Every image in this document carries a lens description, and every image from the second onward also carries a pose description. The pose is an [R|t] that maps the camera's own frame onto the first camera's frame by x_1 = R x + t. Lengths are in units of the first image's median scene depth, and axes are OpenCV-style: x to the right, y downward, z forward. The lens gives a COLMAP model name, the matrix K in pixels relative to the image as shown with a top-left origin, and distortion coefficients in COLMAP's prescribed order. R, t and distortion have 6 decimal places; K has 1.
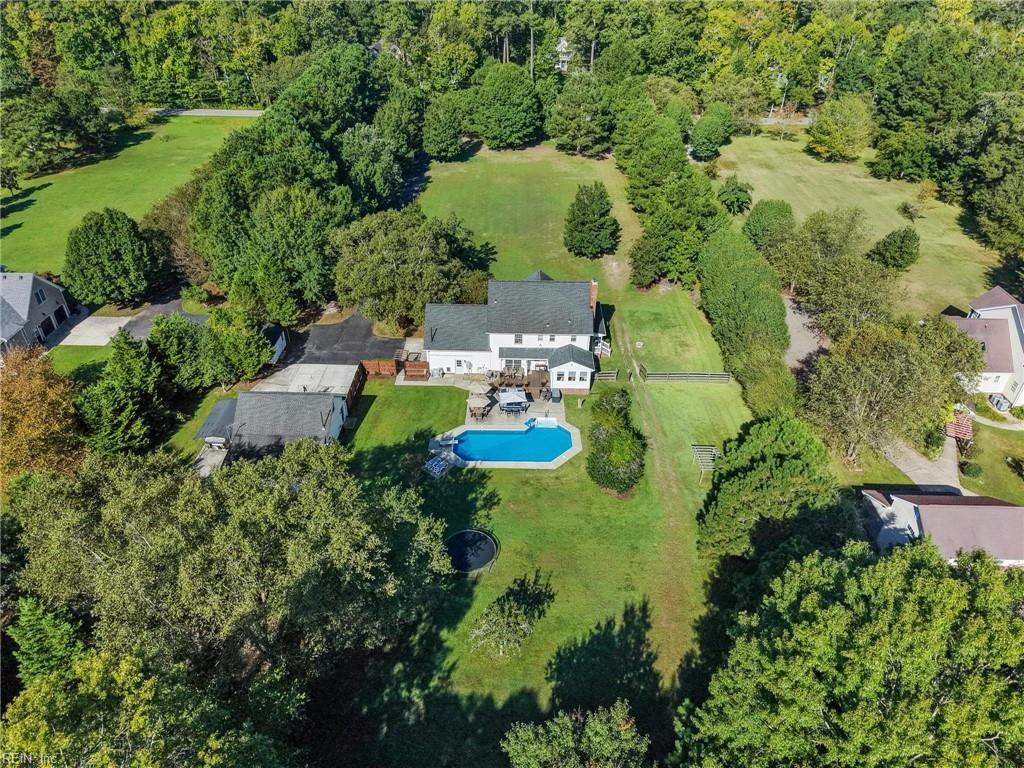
lens RADIAL K [[686.0, 0, 515.3], [0, 686.0, 376.4], [0, 0, 1]] dist [0.004878, -0.019555]
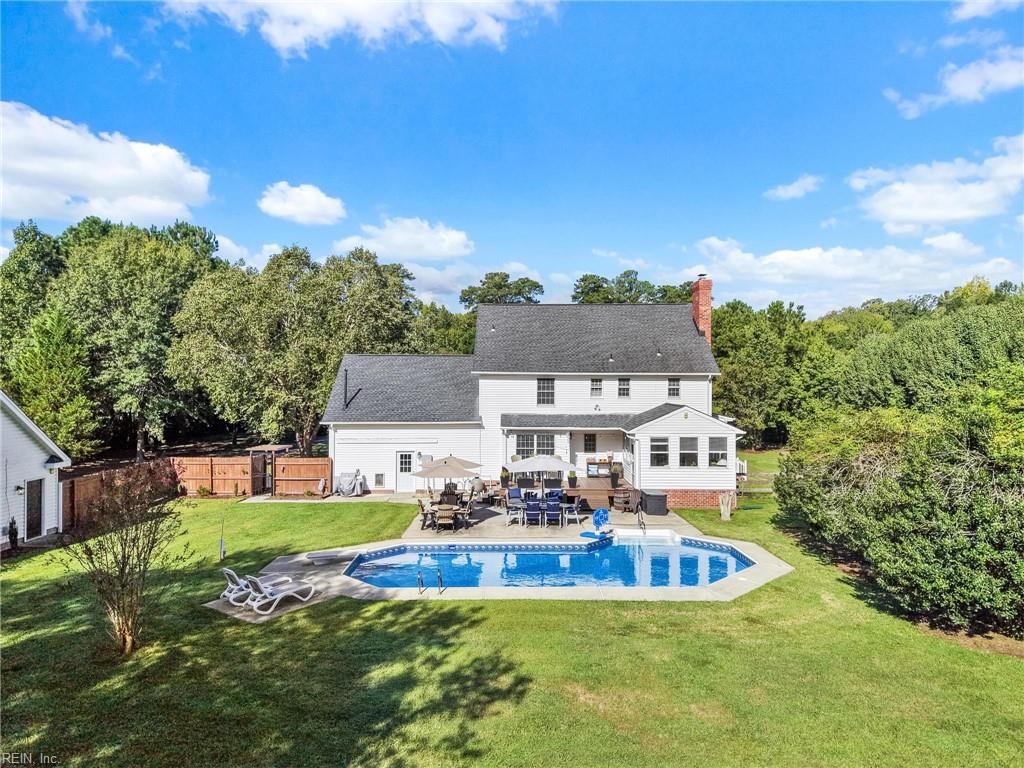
lens RADIAL K [[686.0, 0, 515.3], [0, 686.0, 376.4], [0, 0, 1]] dist [0.004878, -0.019555]
pose [[0.999766, -0.009155, 0.019600, -0.022930], [0.018493, 0.831784, -0.554791, 0.175431], [-0.011224, 0.555024, 0.831759, 0.635460]]
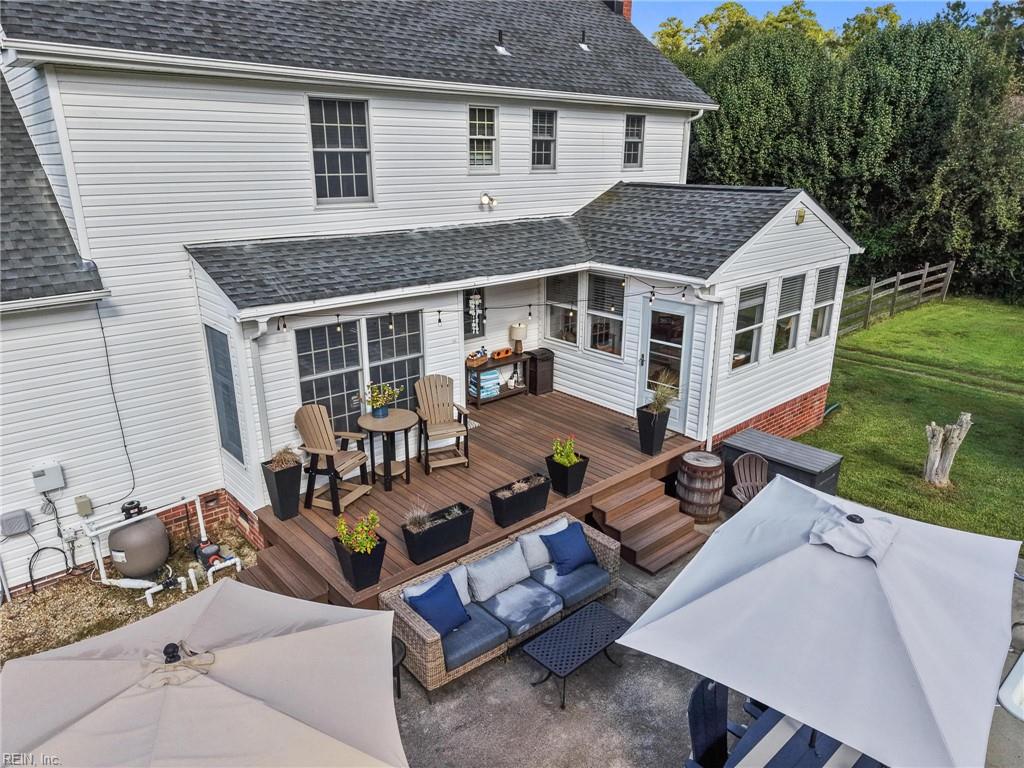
lens RADIAL K [[686.0, 0, 515.3], [0, 686.0, 376.4], [0, 0, 1]] dist [0.004878, -0.019555]
pose [[0.734229, -0.218148, 0.642900, -0.058514], [0.378432, 0.917713, -0.120794, 0.007297], [-0.563647, 0.331984, 0.756366, 0.903404]]
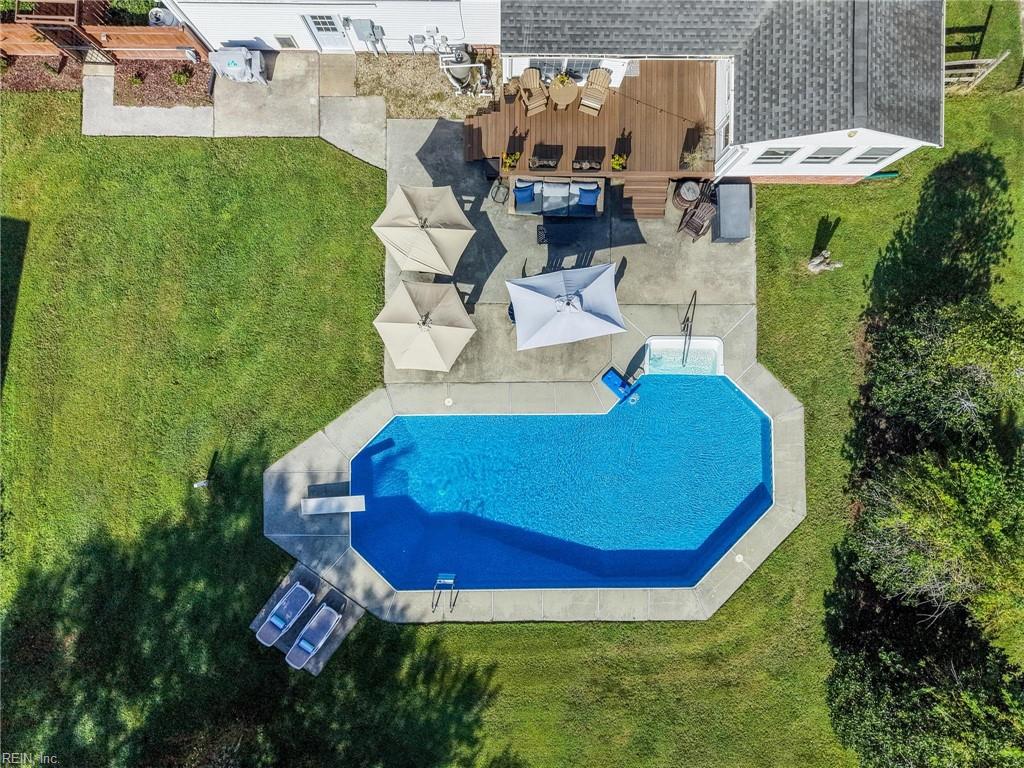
lens RADIAL K [[686.0, 0, 515.3], [0, 686.0, 376.4], [0, 0, 1]] dist [0.004878, -0.019555]
pose [[0.999897, -0.014289, 0.000941, -0.020825], [0.006989, 0.544282, 0.838874, -0.149205], [-0.012499, -0.838781, 0.544326, 0.796514]]
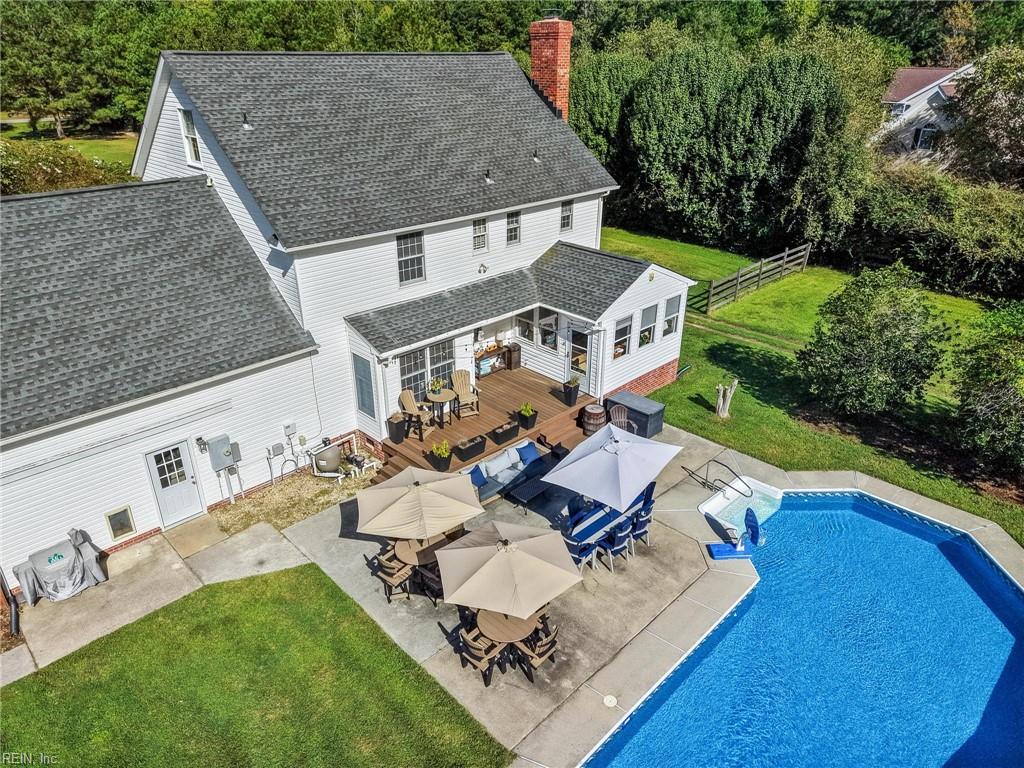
lens RADIAL K [[686.0, 0, 515.3], [0, 686.0, 376.4], [0, 0, 1]] dist [0.004878, -0.019555]
pose [[0.699155, -0.314225, 0.642219, -0.132936], [0.397439, 0.917485, 0.016234, -0.007305], [-0.594327, 0.243893, 0.766349, 0.807747]]
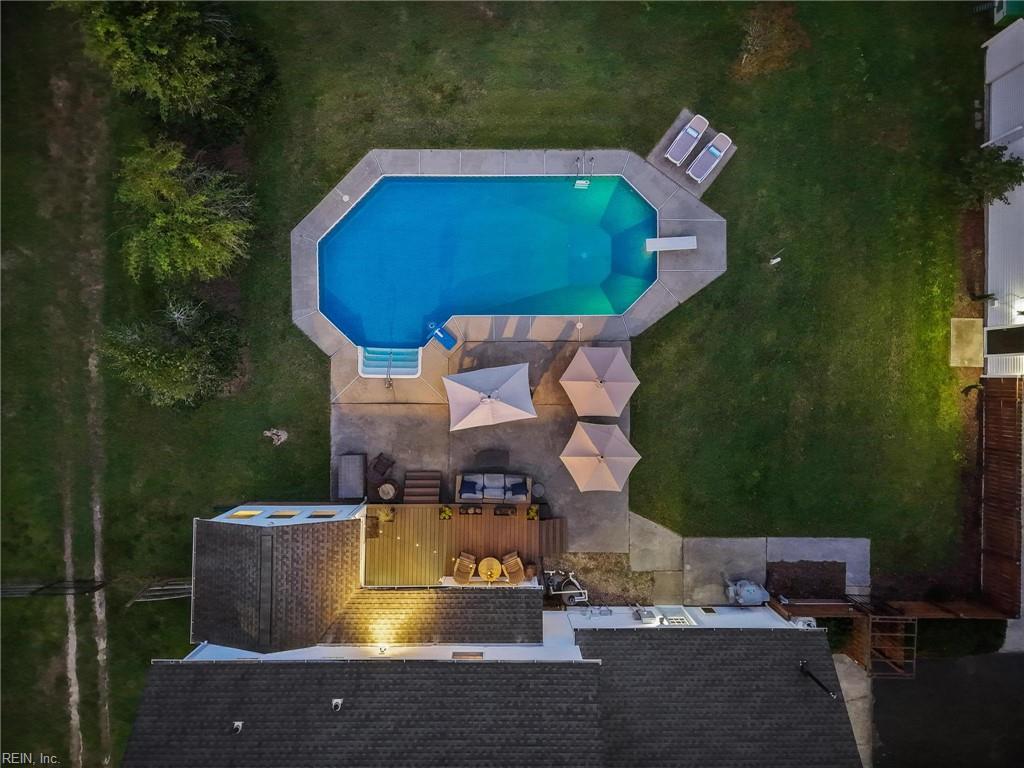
lens RADIAL K [[686.0, 0, 515.3], [0, 686.0, 376.4], [0, 0, 1]] dist [0.004878, -0.019555]
pose [[-0.999534, 0.011599, -0.028243, -0.006518], [-0.030080, -0.532690, 0.845776, -0.210815], [-0.005235, 0.846231, 0.532790, 0.778399]]
